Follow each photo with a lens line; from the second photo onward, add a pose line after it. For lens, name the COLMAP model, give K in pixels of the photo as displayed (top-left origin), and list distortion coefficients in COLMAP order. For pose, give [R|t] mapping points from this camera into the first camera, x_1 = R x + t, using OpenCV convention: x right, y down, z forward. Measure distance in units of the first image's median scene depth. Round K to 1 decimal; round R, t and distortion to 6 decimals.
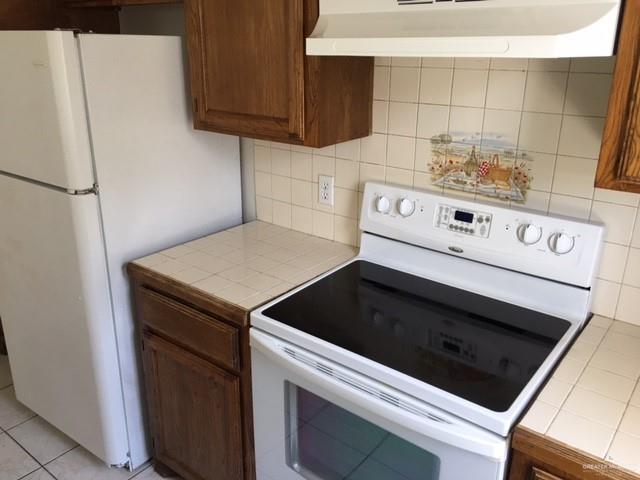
lens RADIAL K [[541.2, 0, 319.1], [0, 541.2, 239.6], [0, 0, 1]] dist [0.000778, -0.000328]
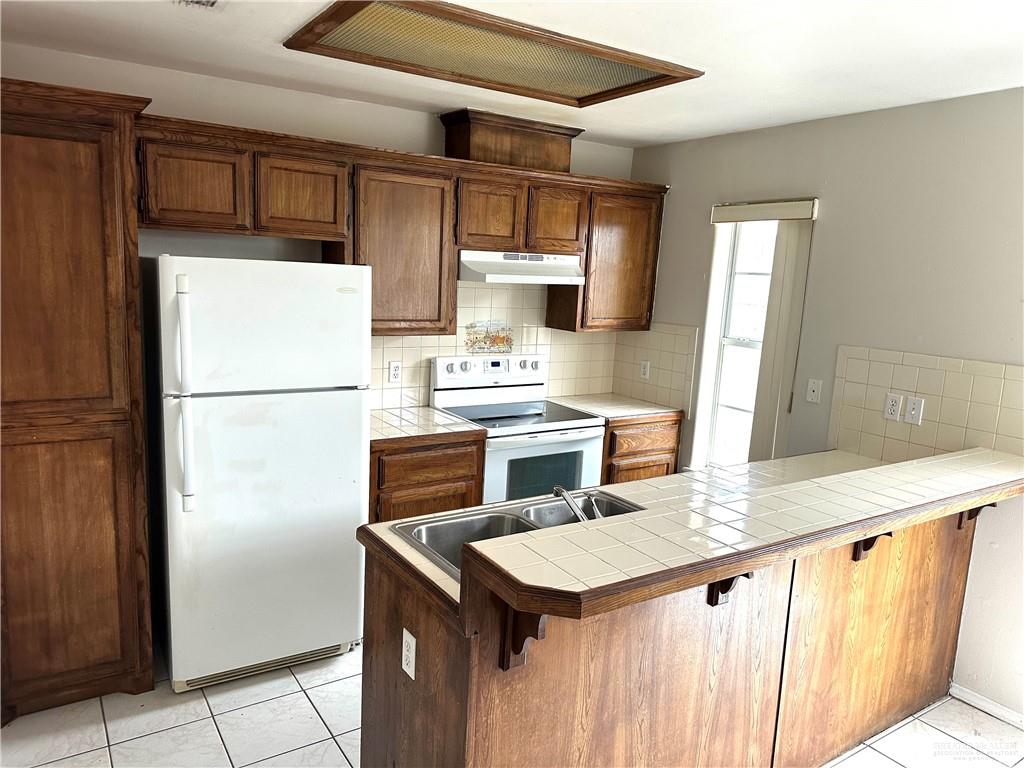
lens RADIAL K [[718.6, 0, 510.4], [0, 718.6, 385.9], [0, 0, 1]] dist [0.002932, 0.000149]
pose [[0.312035, -0.140361, 0.939645, -2.009832], [0.283452, 0.957737, 0.048936, -0.076348], [-0.906801, 0.251074, 0.338634, 0.131173]]
